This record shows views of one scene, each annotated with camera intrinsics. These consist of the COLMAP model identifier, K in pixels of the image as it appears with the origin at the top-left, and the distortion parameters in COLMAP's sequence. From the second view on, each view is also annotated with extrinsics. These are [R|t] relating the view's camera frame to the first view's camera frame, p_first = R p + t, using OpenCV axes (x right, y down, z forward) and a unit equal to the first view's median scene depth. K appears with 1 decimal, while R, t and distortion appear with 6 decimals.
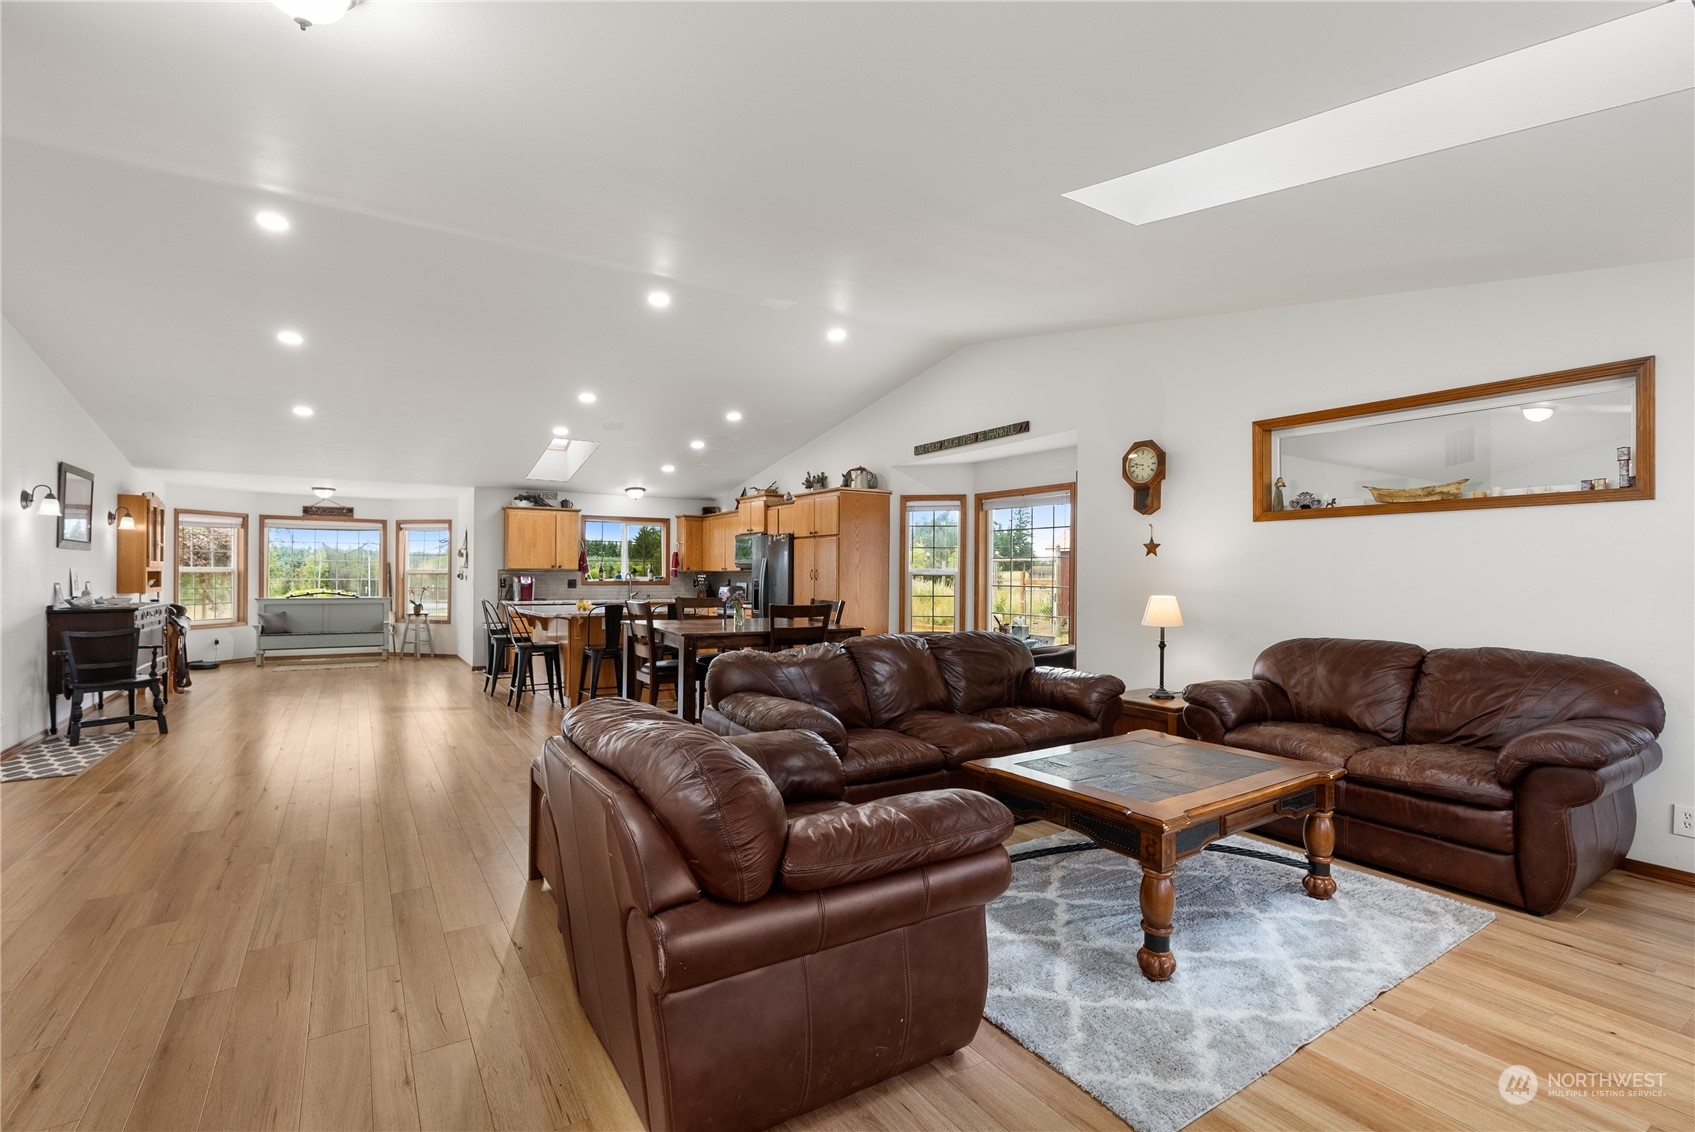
lens RADIAL K [[783.7, 0, 860.1], [0, 783.7, 569.8], [0, 0, 1]] dist [-0.017158, -0.000336]
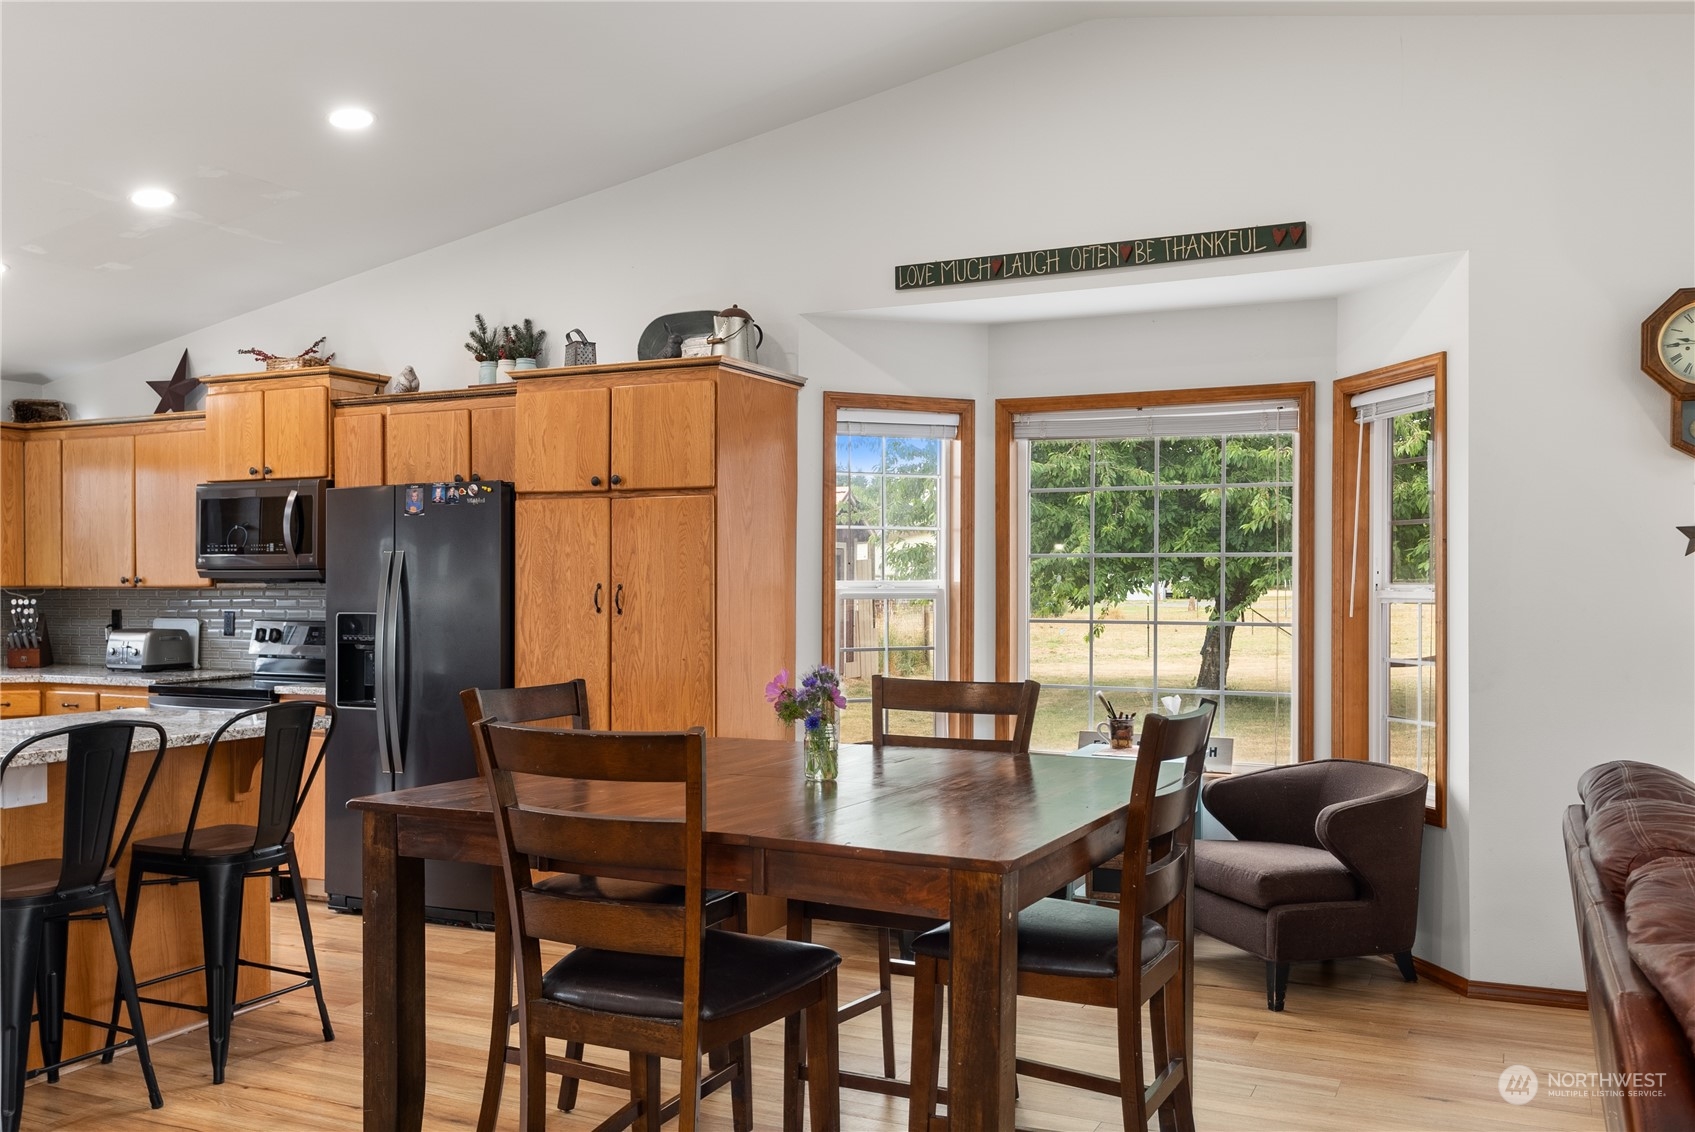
lens RADIAL K [[1408.0, 0, 850.8], [0, 1408.0, 575.8], [0, 0, 1]] dist [-0.001490, 0.002854]
pose [[0.852746, -0.002176, 0.522321, -0.247840], [0.001460, 0.999997, 0.001783, -0.004509], [-0.522324, -0.000758, 0.852747, 0.330336]]
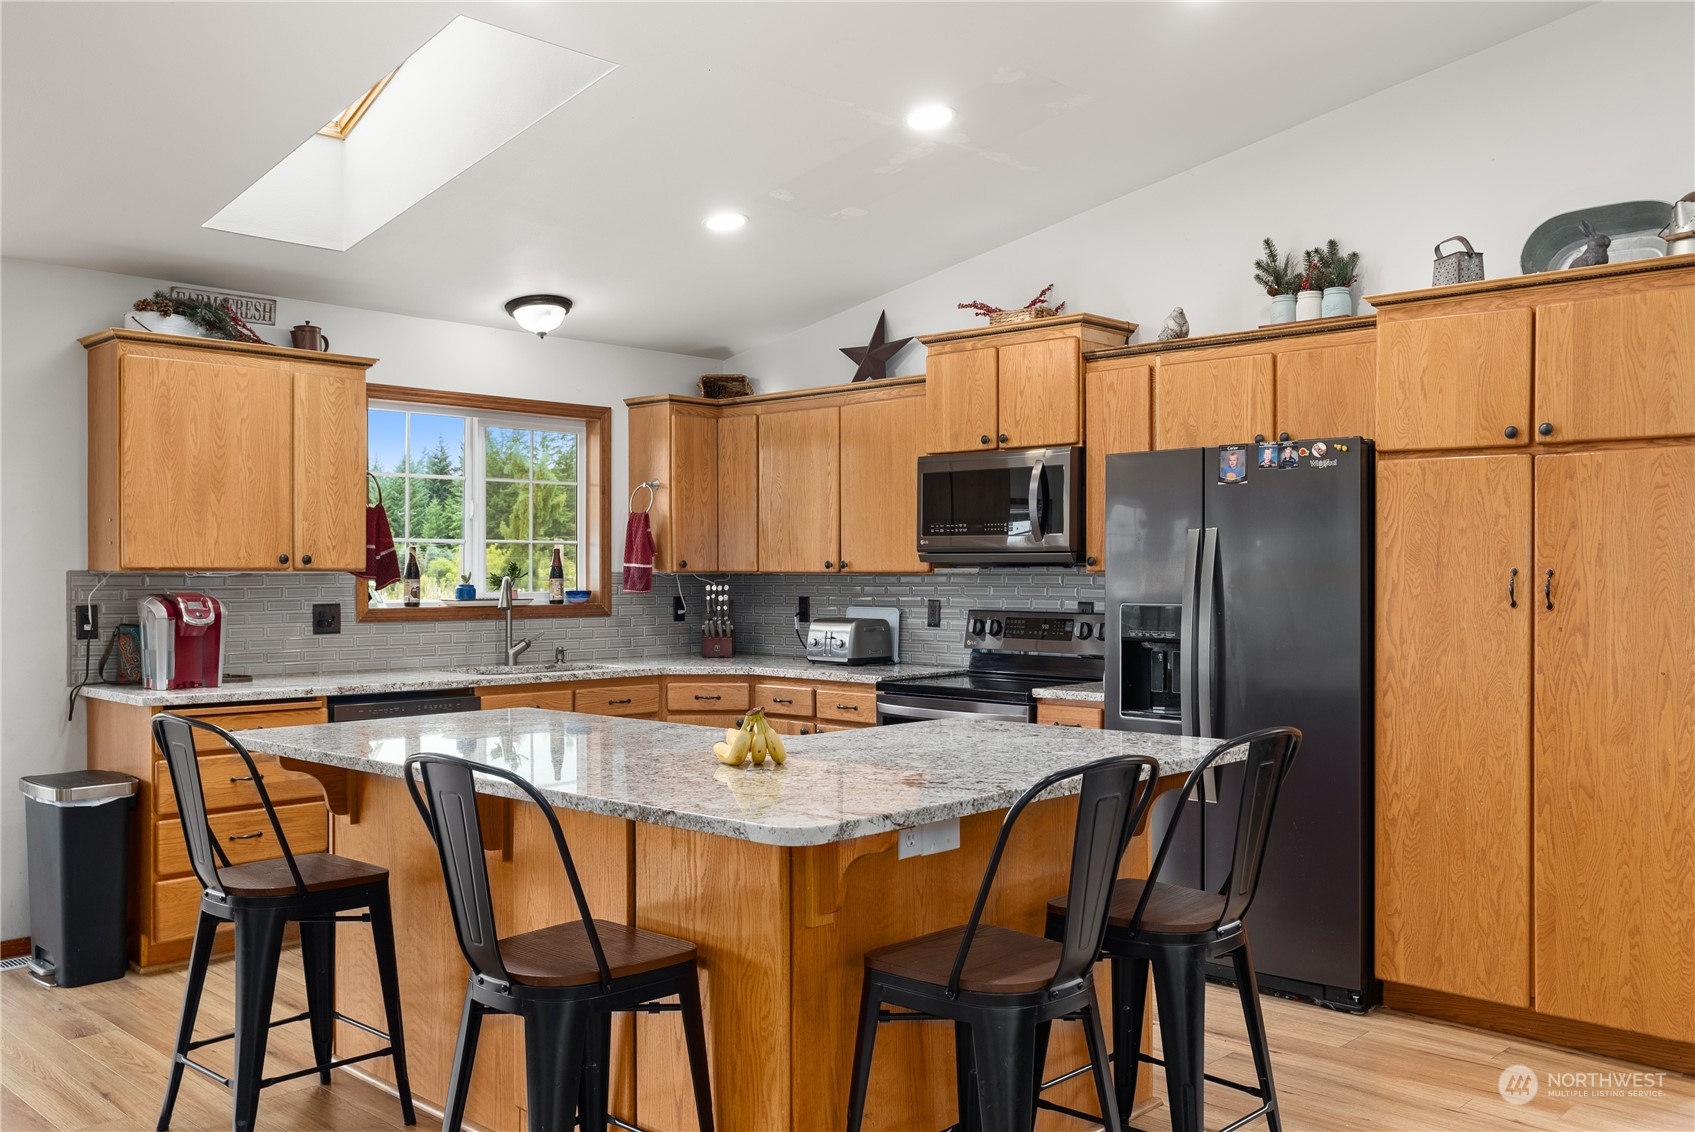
lens RADIAL K [[1400.0, 0, 847.5], [0, 1400.0, 566.0], [0, 0, 1]] dist [0.001418, -0.000167]
pose [[0.972958, -0.001985, 0.230973, -0.326653], [0.001374, 0.999995, 0.002805, -0.002894], [-0.230978, -0.002412, 0.972956, 0.490115]]
